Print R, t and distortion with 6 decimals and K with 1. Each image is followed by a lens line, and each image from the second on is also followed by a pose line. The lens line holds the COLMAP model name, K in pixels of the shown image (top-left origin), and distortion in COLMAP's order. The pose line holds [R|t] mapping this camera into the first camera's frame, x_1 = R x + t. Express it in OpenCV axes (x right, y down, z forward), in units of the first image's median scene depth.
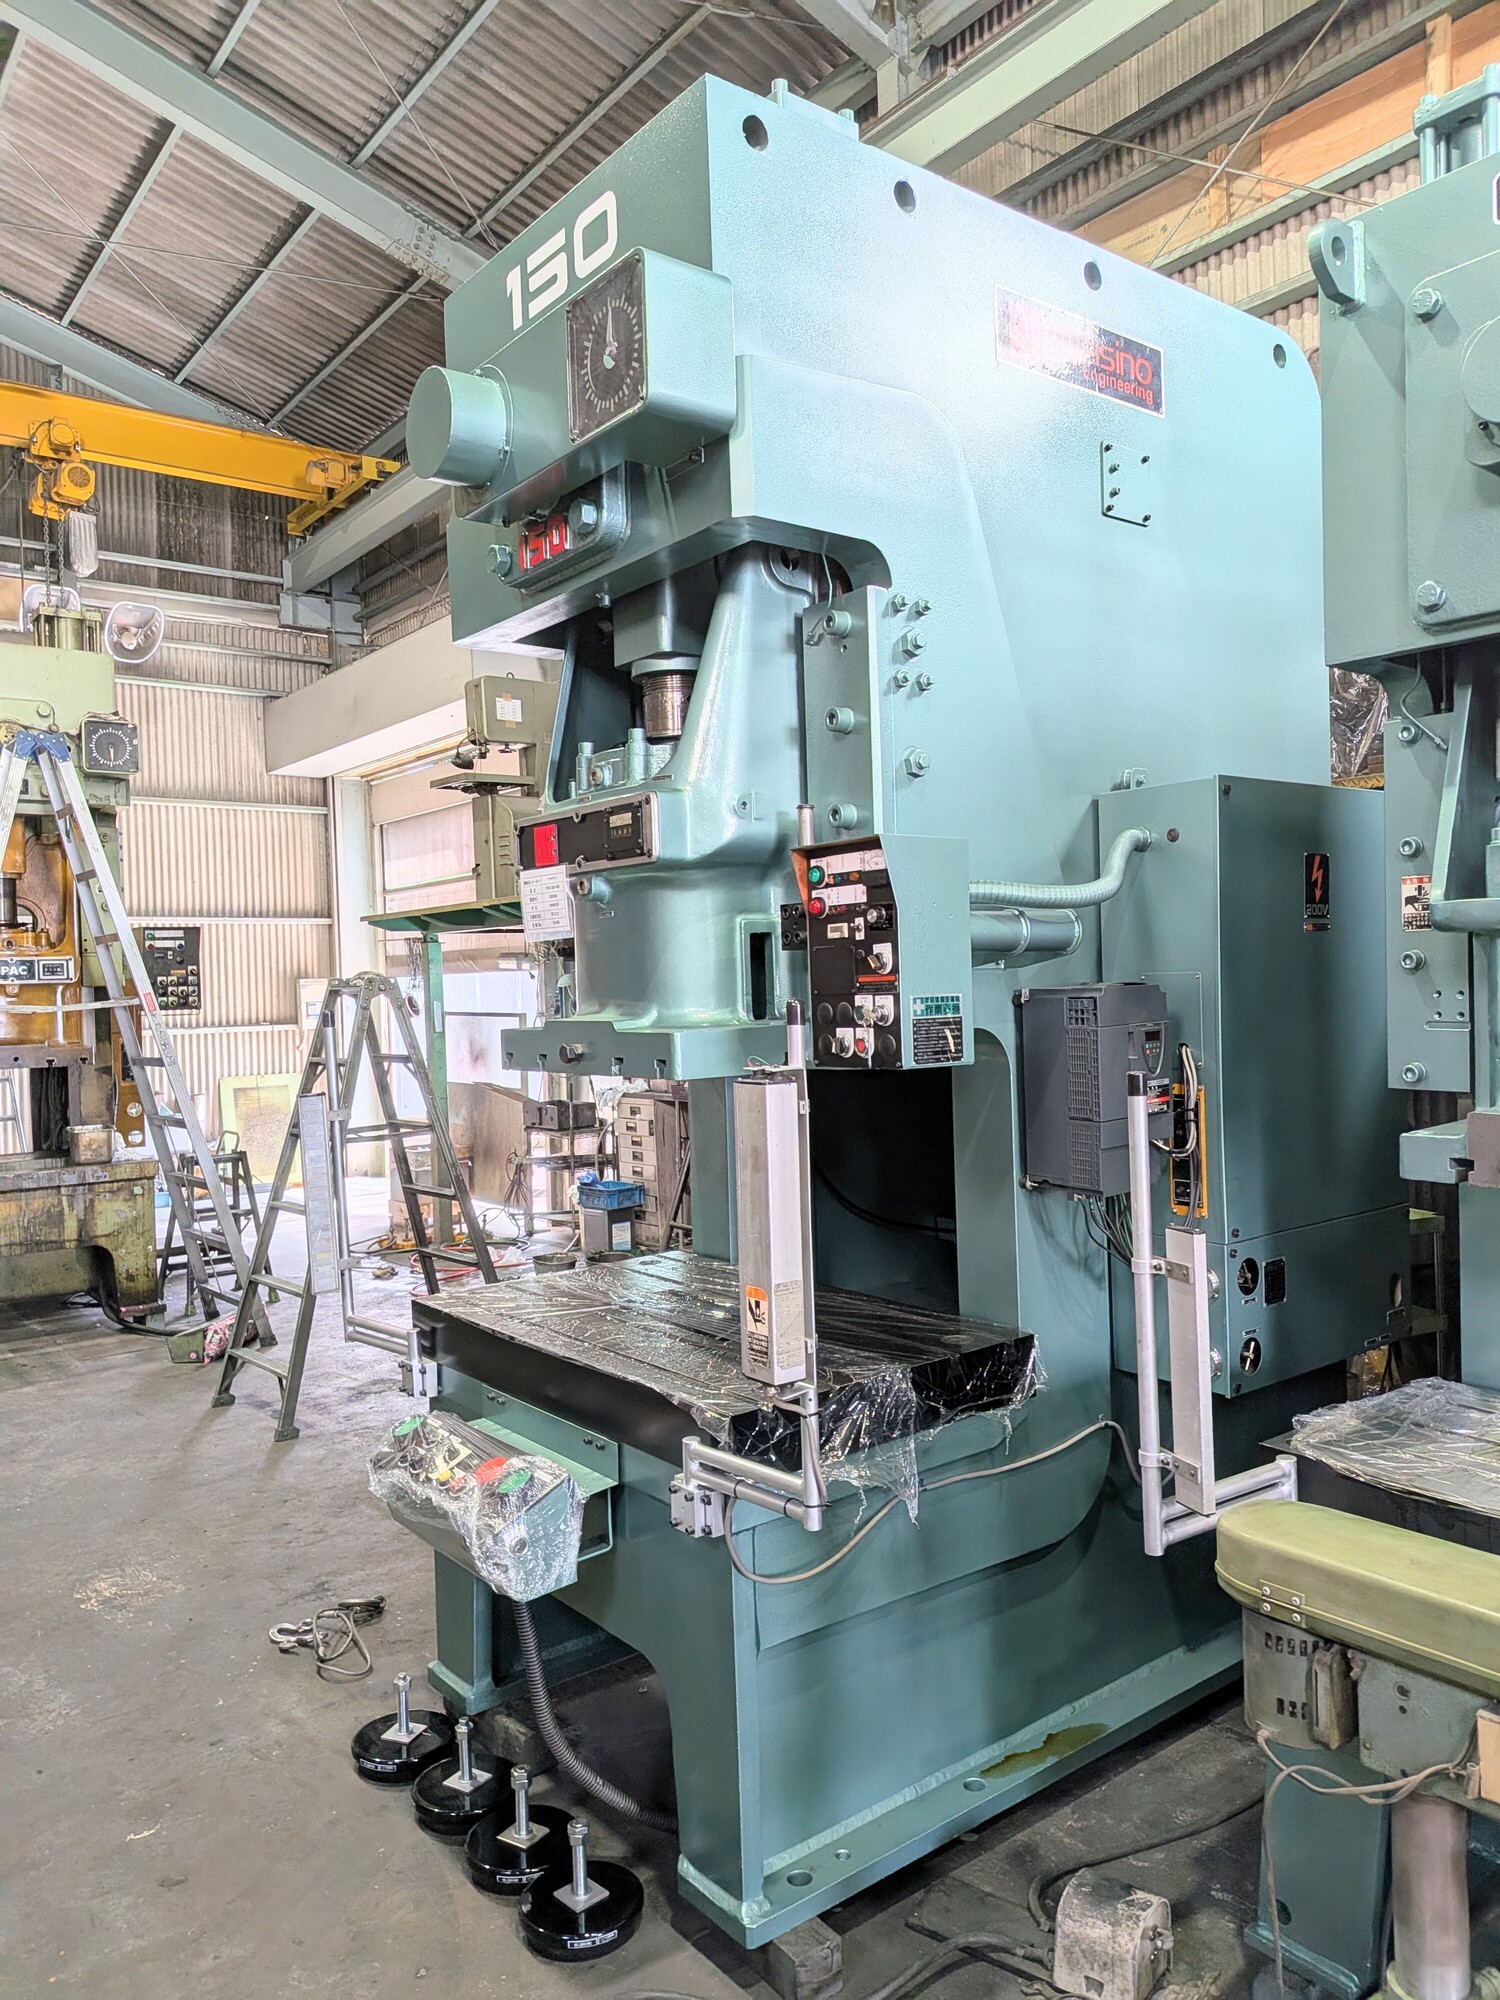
lens RADIAL K [[1426.9, 0, 790.8], [0, 1426.9, 1007.9], [0, 0, 1]] dist [0.039506, -0.000035]
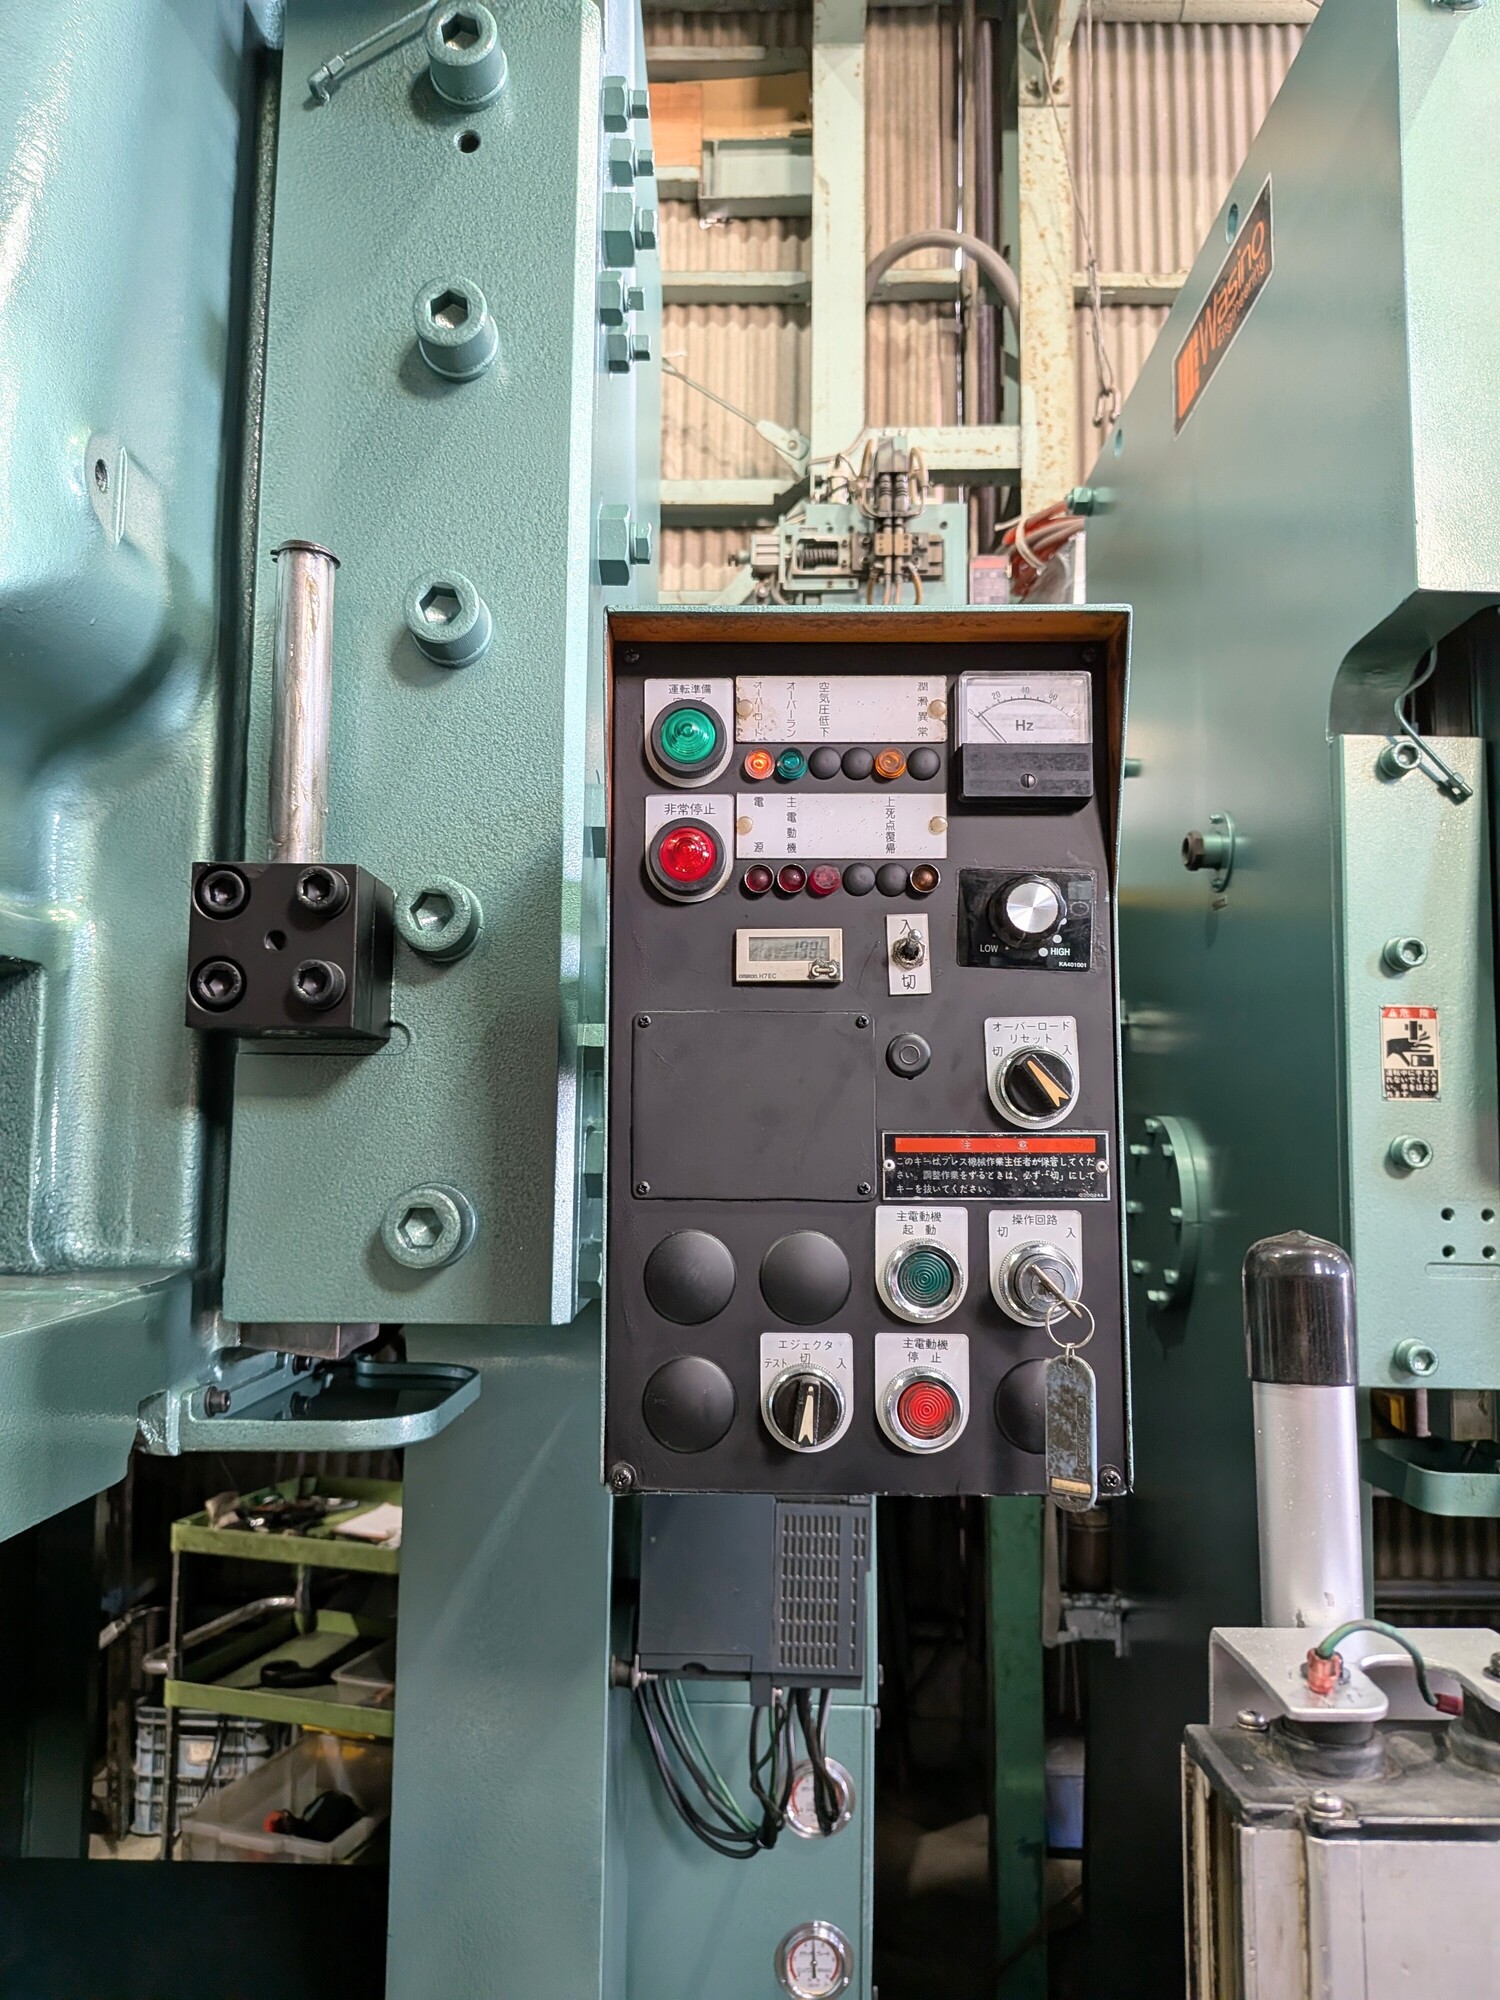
lens RADIAL K [[1476.2, 0, 711.7], [0, 1476.2, 1005.4], [0, 0, 1]] dist [0.004502, 0.001592]
pose [[0.639932, 0.115303, 0.759732, -0.180472], [-0.019230, 0.990772, -0.134169, -0.007987], [-0.768191, 0.071249, 0.636244, 0.835300]]
